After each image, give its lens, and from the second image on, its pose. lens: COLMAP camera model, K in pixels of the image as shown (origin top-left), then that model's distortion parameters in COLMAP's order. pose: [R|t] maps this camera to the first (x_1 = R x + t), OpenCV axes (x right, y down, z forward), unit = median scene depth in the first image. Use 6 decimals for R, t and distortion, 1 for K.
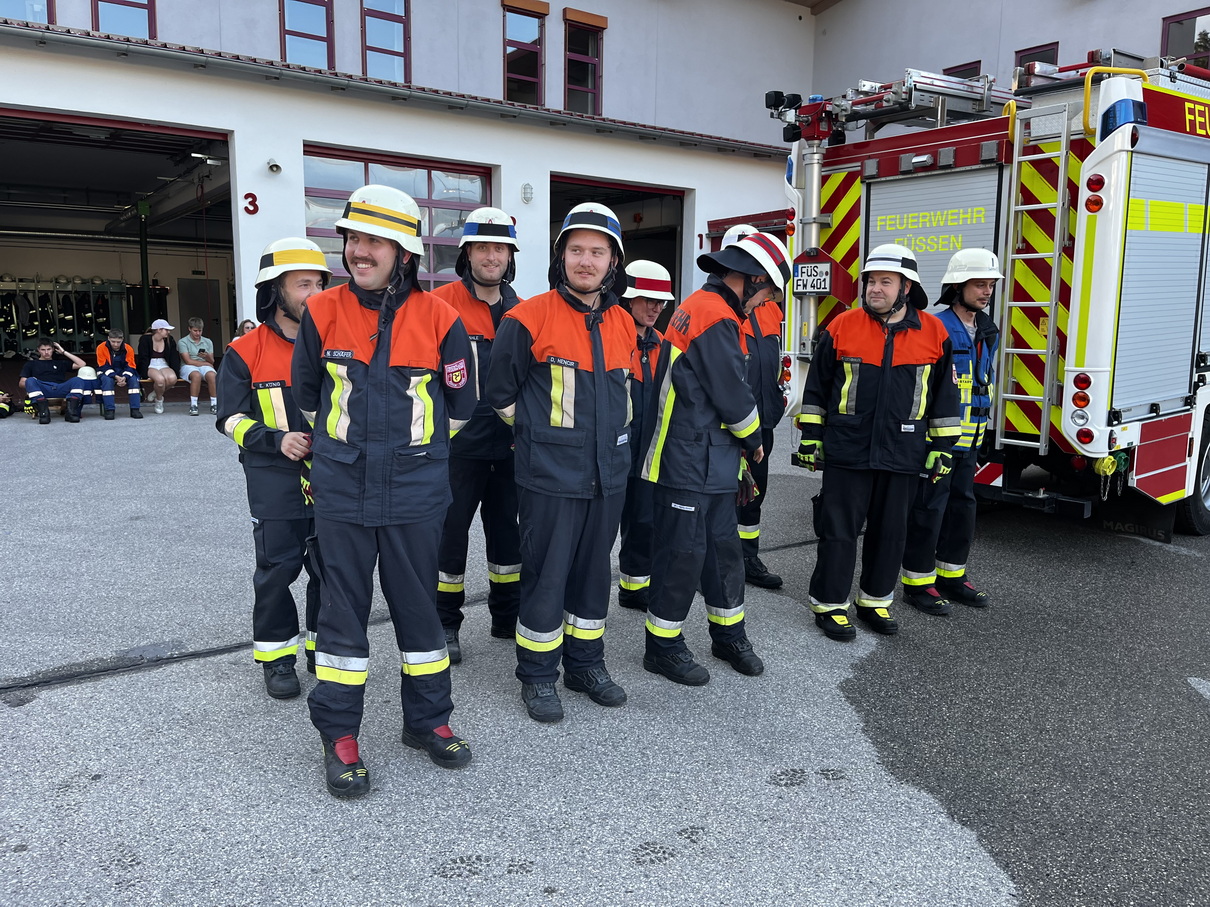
lens RADIAL K [[914.6, 0, 600.0], [0, 914.6, 455.7], [0, 0, 1]] dist [0.063521, -0.085907]
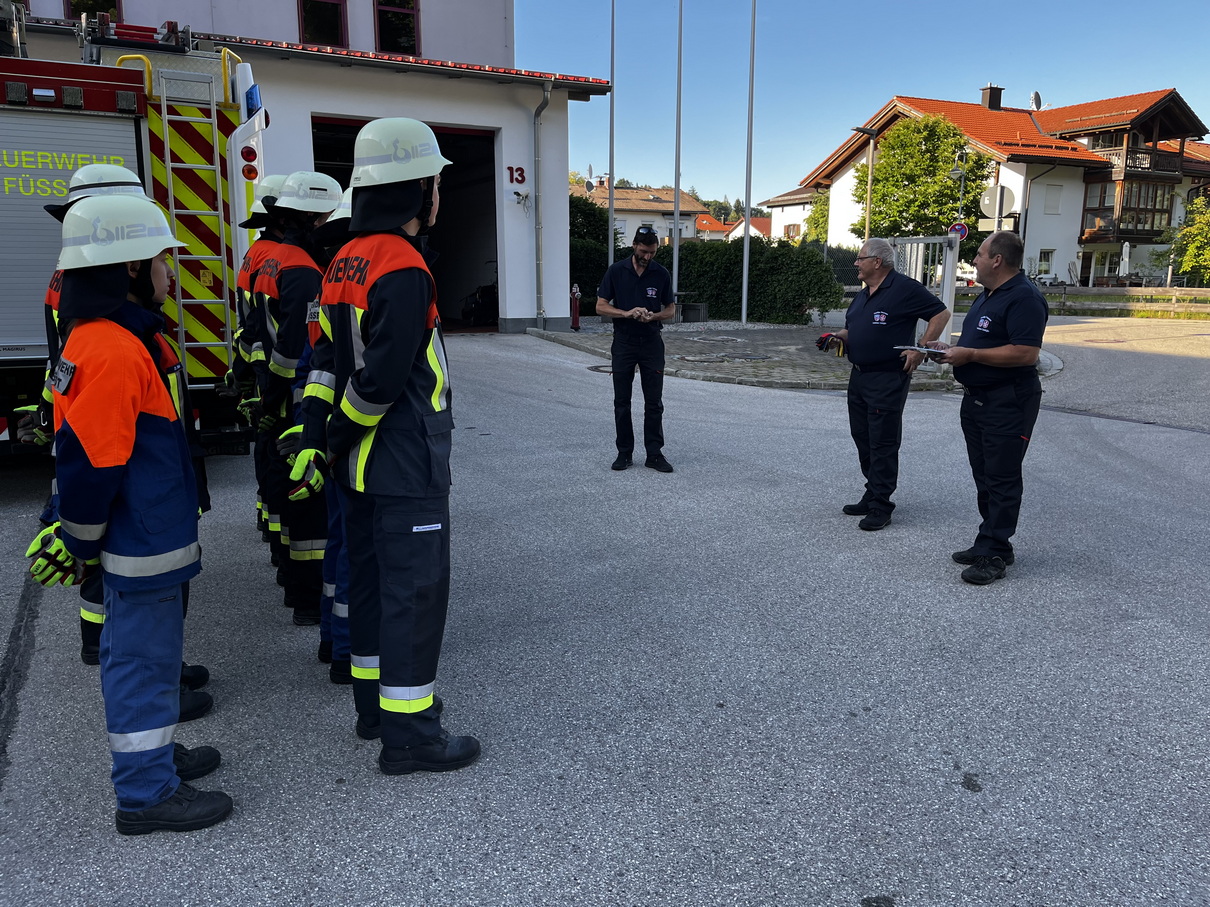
lens RADIAL K [[912.4, 0, 605.0], [0, 912.4, 453.5], [0, 0, 1]] dist [0.090972, -0.121188]
pose [[0.121905, -0.200957, 0.971985, -0.481197], [0.136838, 0.973341, 0.184075, -0.062869], [-0.983064, 0.110564, 0.146154, 0.331623]]
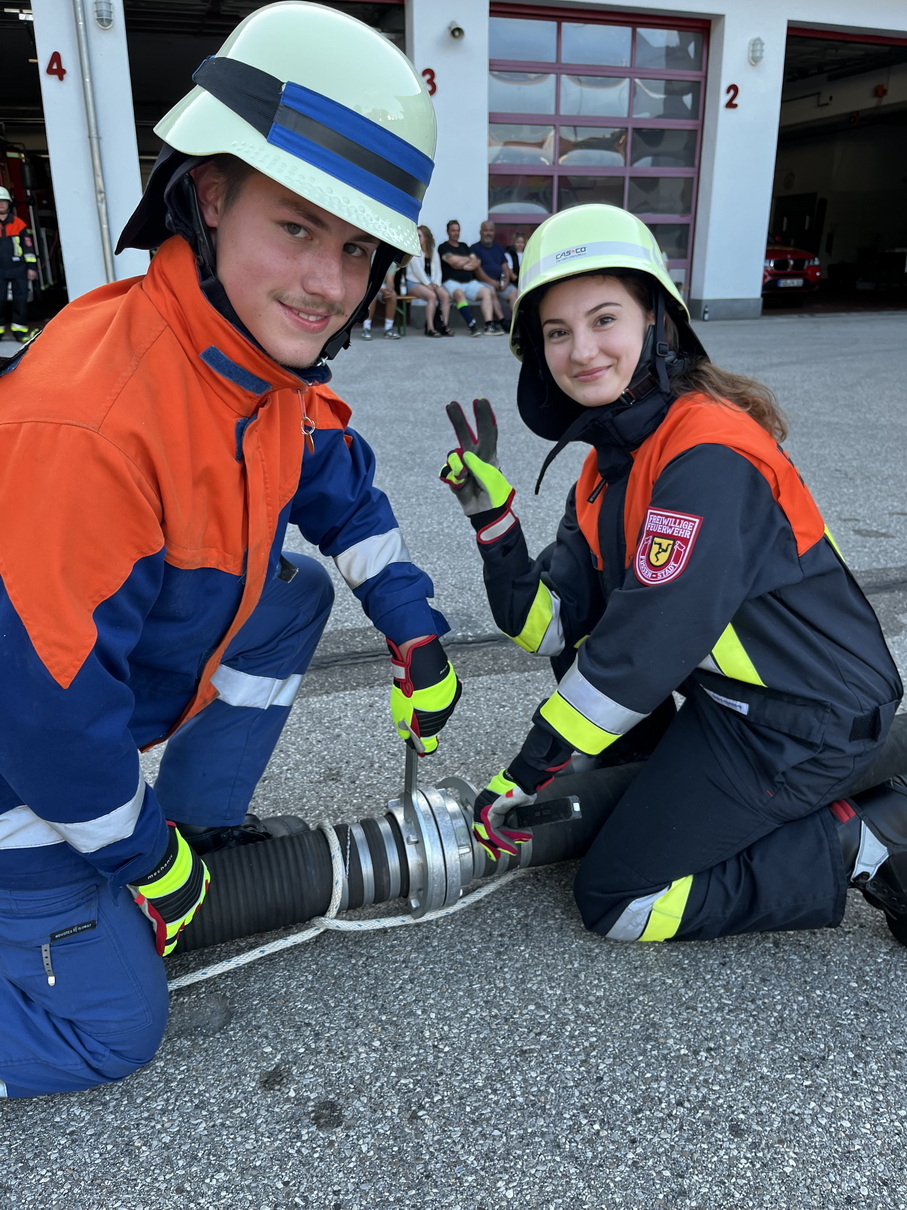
lens RADIAL K [[912.5, 0, 441.5], [0, 912.5, 605.3], [0, 0, 1]] dist [0.094476, -0.149681]
pose [[0.954412, 0.080736, -0.287367, -0.179022], [-0.019698, 0.977663, 0.209254, 0.038297], [0.297842, -0.194054, 0.934684, 0.248967]]
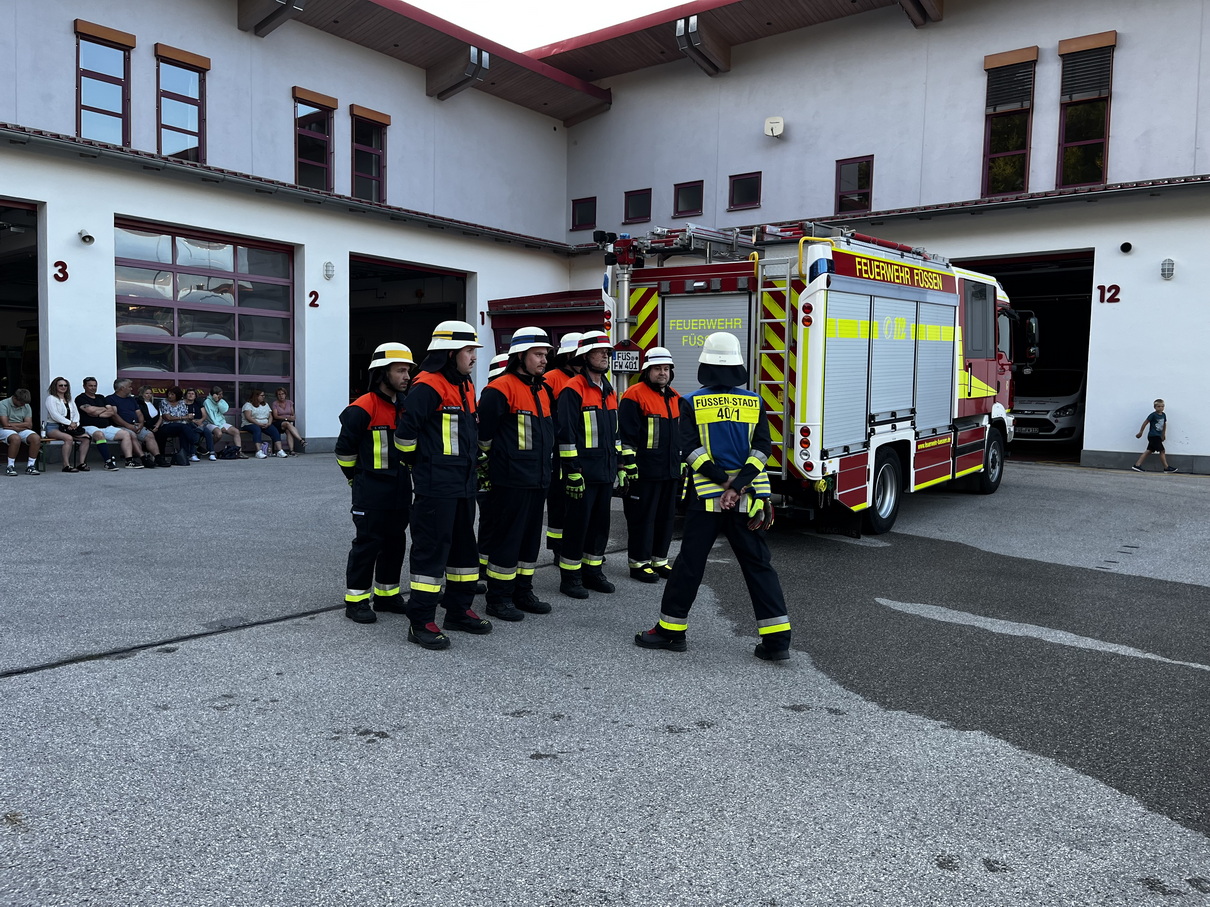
lens RADIAL K [[912.4, 0, 605.0], [0, 912.4, 453.5], [0, 0, 1]] dist [0.090972, -0.121188]
pose [[0.958481, -0.011122, 0.284940, -0.198950], [0.031833, 0.997167, -0.068158, 0.041285], [-0.283374, 0.074398, 0.956119, -0.311853]]
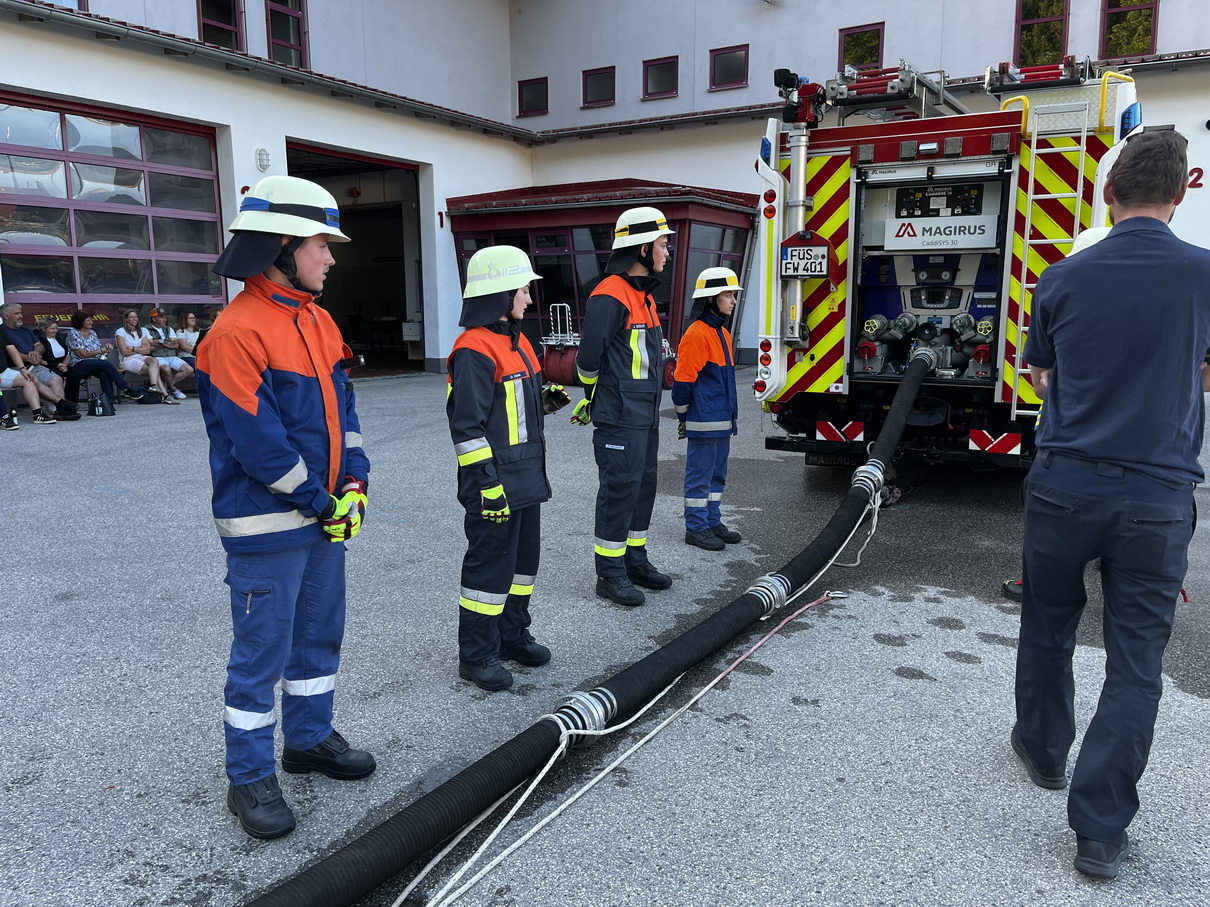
lens RADIAL K [[918.7, 0, 601.7], [0, 918.7, 449.3], [0, 0, 1]] dist [0.058251, -0.075582]
pose [[0.915748, -0.078562, 0.393997, -0.383683], [0.073138, 0.996906, 0.028790, -0.035166], [-0.395039, 0.002451, 0.918661, 0.169652]]
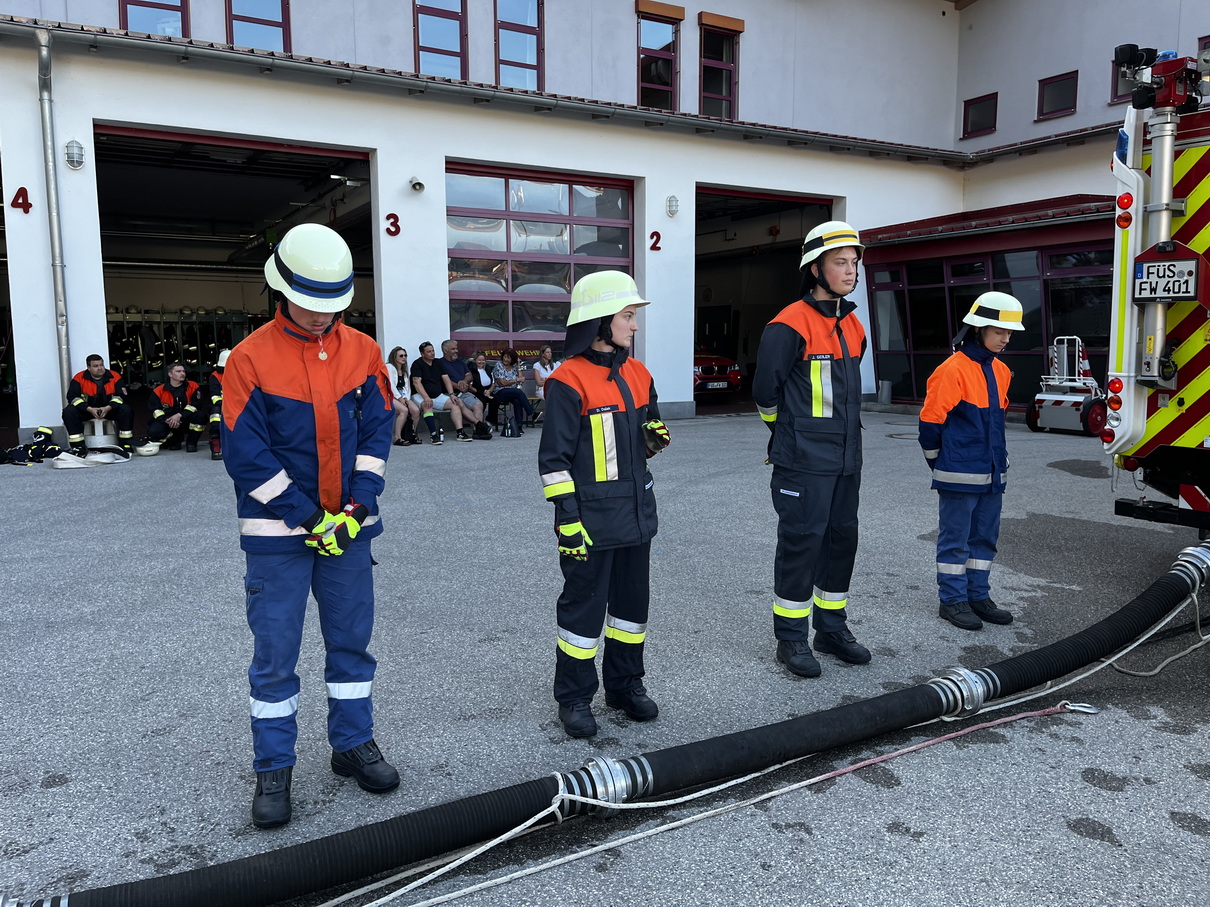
lens RADIAL K [[918.7, 0, 601.7], [0, 918.7, 449.3], [0, 0, 1]] dist [0.058251, -0.075582]
pose [[0.996309, -0.009121, -0.085356, -0.183164], [0.006553, 0.999519, -0.030325, -0.027982], [0.085591, 0.029654, 0.995889, 0.175641]]
